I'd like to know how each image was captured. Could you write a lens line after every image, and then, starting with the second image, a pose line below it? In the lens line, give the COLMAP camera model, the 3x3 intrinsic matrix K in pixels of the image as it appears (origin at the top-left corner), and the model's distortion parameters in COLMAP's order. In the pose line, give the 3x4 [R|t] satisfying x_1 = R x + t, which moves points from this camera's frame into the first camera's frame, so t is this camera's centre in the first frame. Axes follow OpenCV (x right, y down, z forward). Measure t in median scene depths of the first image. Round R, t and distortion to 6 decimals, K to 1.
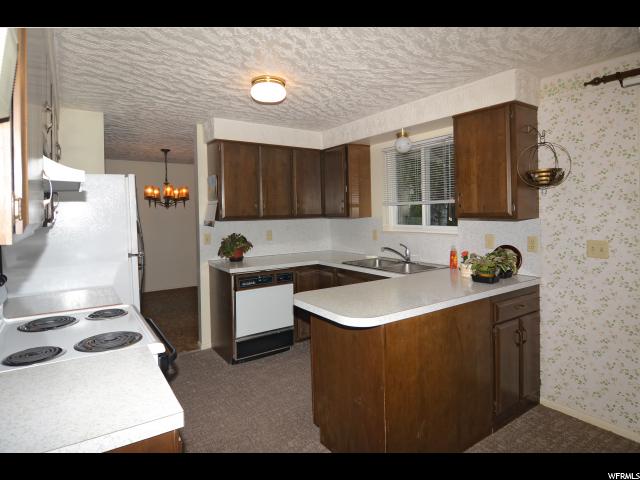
lens RADIAL K [[365.9, 0, 318.6], [0, 365.9, 217.9], [0, 0, 1]] dist [-0.040421, -0.000946]
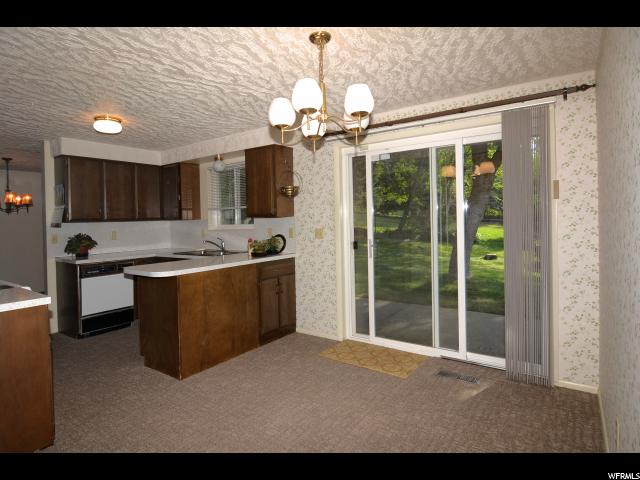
lens RADIAL K [[365.9, 0, 318.6], [0, 365.9, 217.9], [0, 0, 1]] dist [-0.040421, -0.000946]
pose [[0.937903, -0.005100, 0.346860, 0.099331], [0.014613, 0.999585, -0.024817, 0.033989], [-0.346590, 0.028344, 0.937588, -0.397274]]
